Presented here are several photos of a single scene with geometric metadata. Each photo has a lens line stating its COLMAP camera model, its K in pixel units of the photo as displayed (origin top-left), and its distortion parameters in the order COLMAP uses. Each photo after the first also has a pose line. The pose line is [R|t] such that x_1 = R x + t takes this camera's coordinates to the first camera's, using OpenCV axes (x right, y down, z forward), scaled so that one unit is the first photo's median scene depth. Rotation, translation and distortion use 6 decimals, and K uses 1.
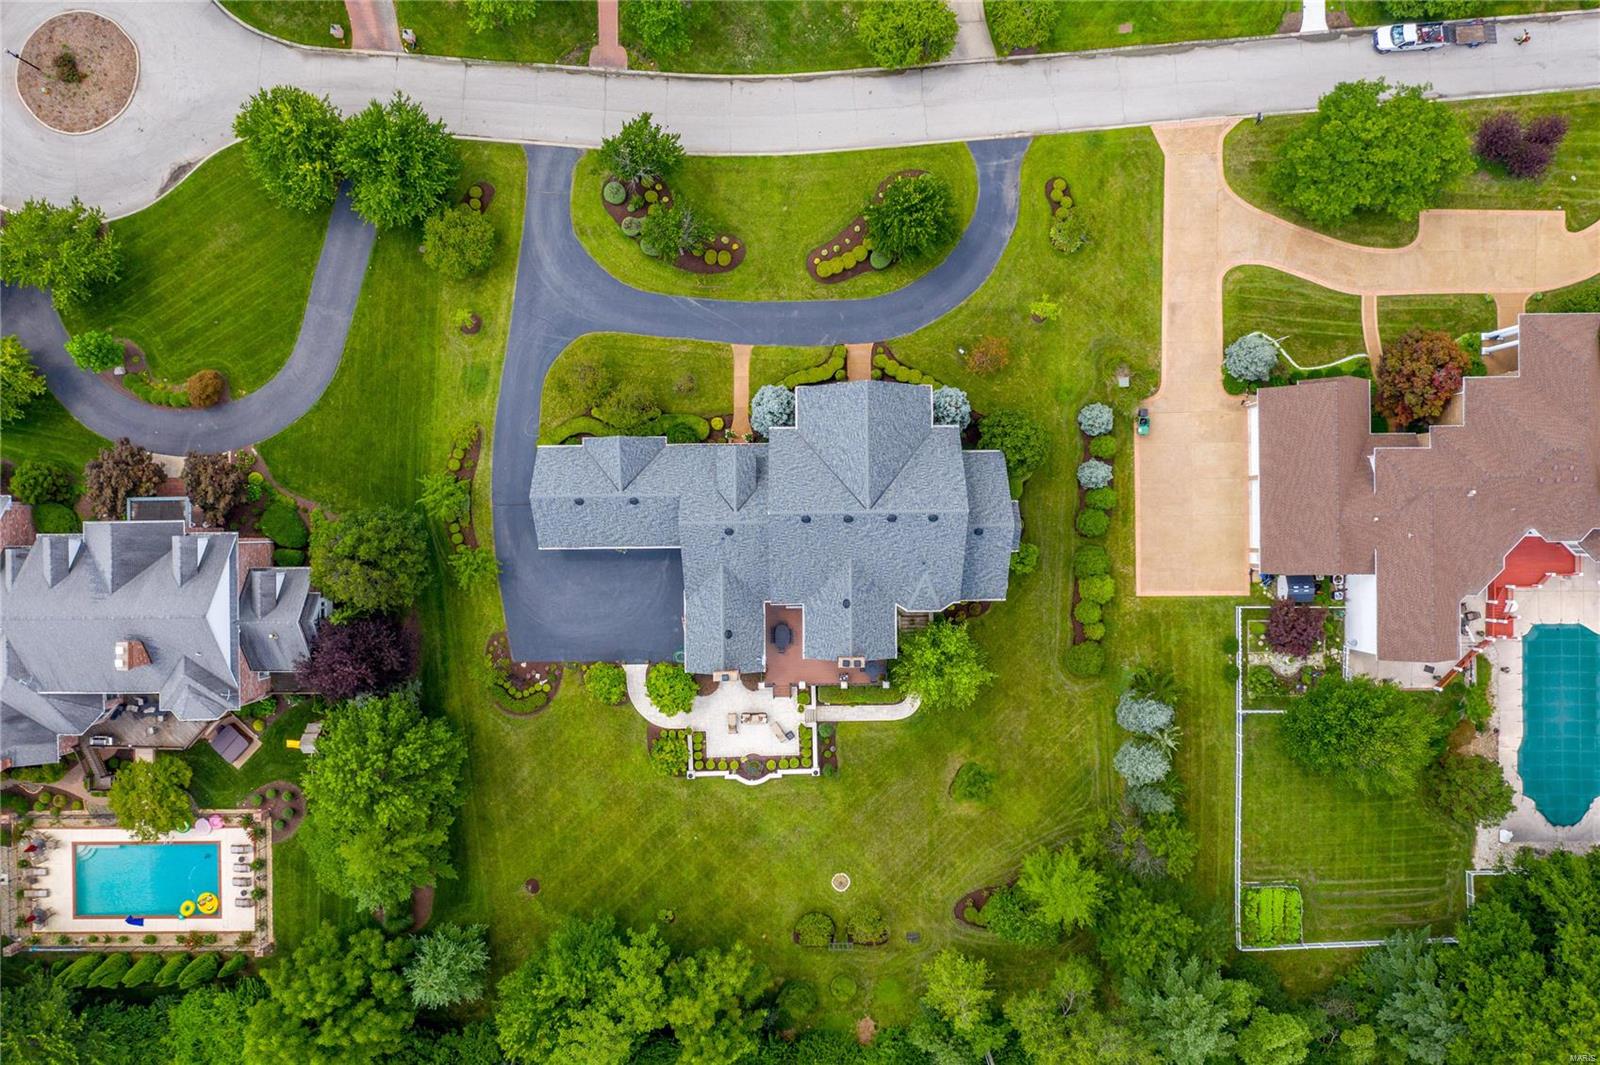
lens RADIAL K [[1272.5, 0, 810.6], [0, 1272.5, 519.7], [0, 0, 1]] dist [-0.025145, 0.004925]
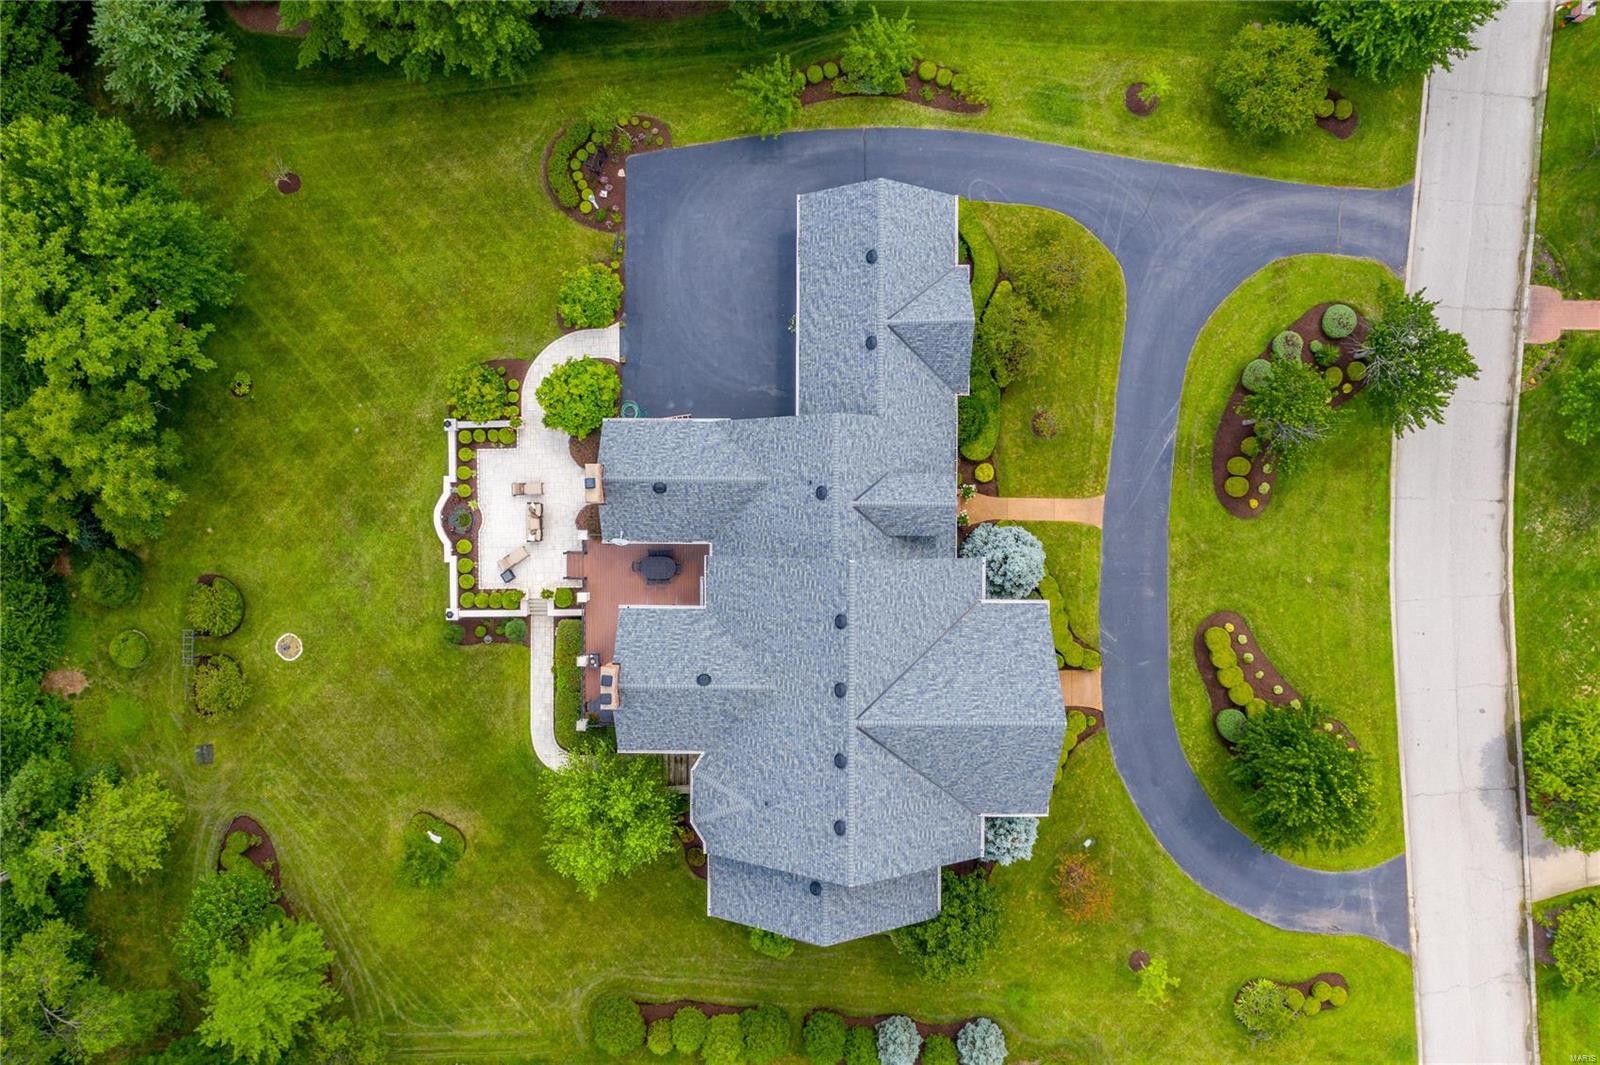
lens RADIAL K [[1272.5, 0, 810.6], [0, 1272.5, 519.7], [0, 0, 1]] dist [-0.025145, 0.004925]
pose [[-0.014108, 0.999867, -0.008193, -0.042388], [-0.999899, -0.014093, 0.001943, 0.012451], [0.001828, 0.008220, 0.999965, 0.345413]]
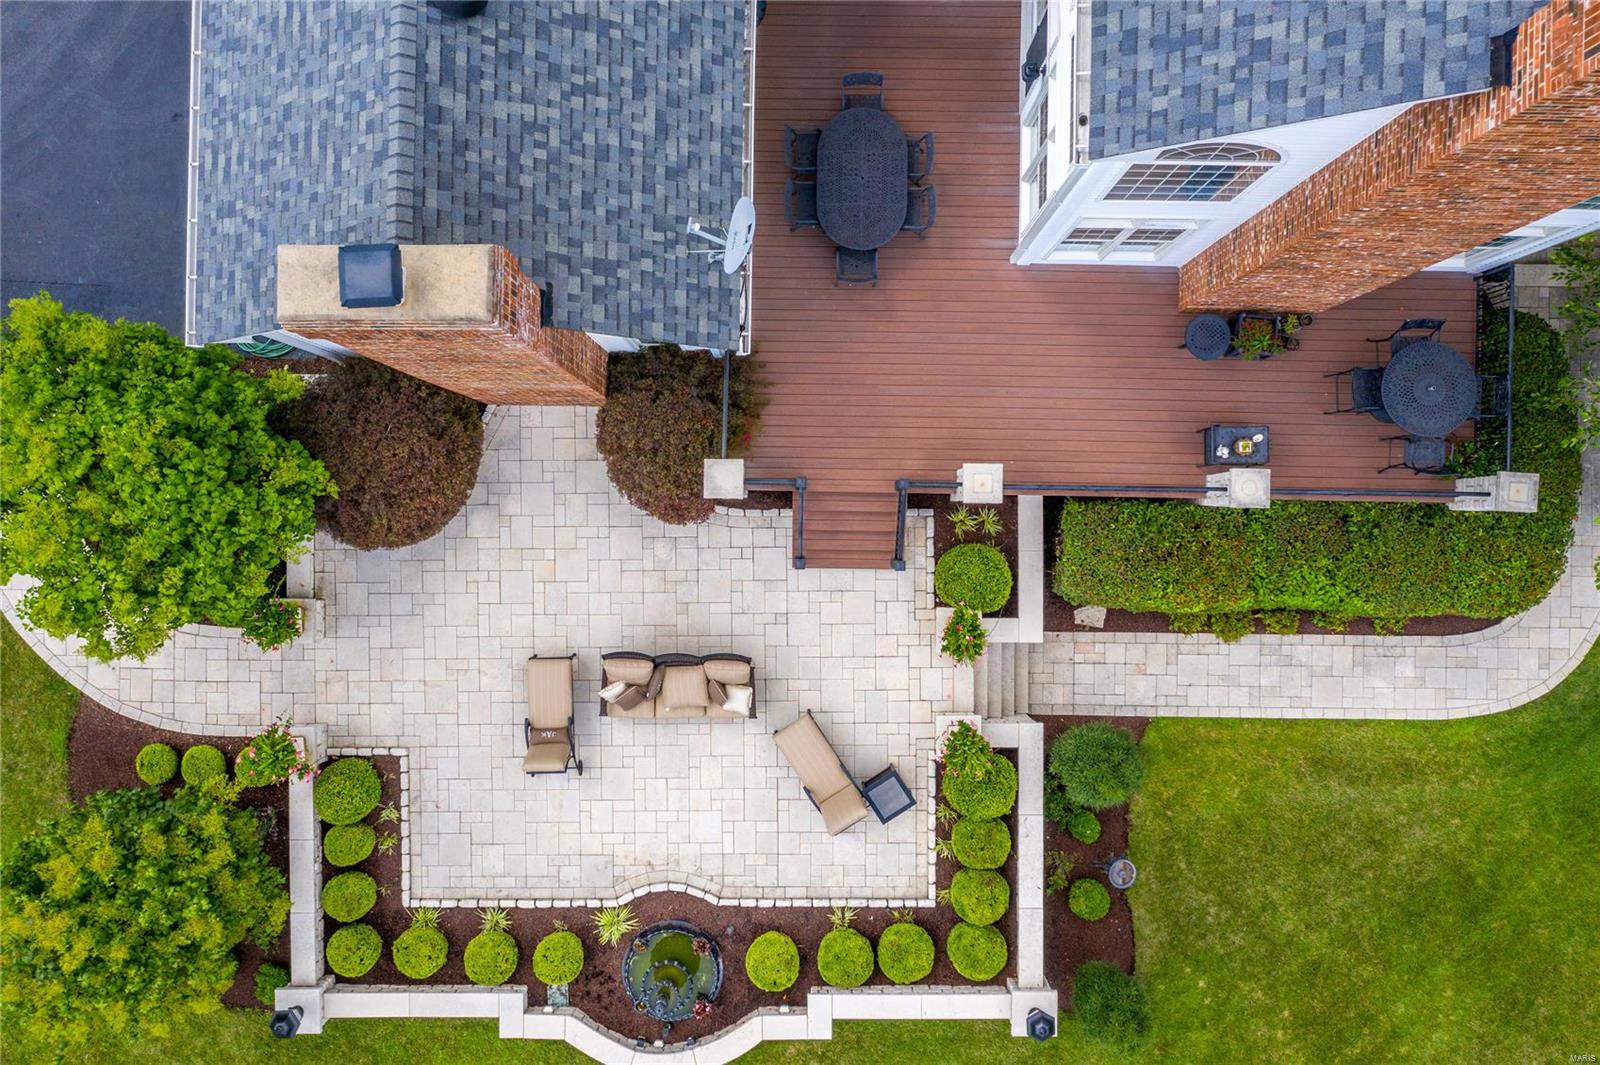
lens RADIAL K [[1272.5, 0, 810.6], [0, 1272.5, 519.7], [0, 0, 1]] dist [-0.025145, 0.004925]
pose [[0.999630, 0.024756, -0.011260, -0.025597], [-0.024767, 0.999693, -0.000864, 0.134324], [0.011235, 0.001143, 0.999936, 0.835684]]
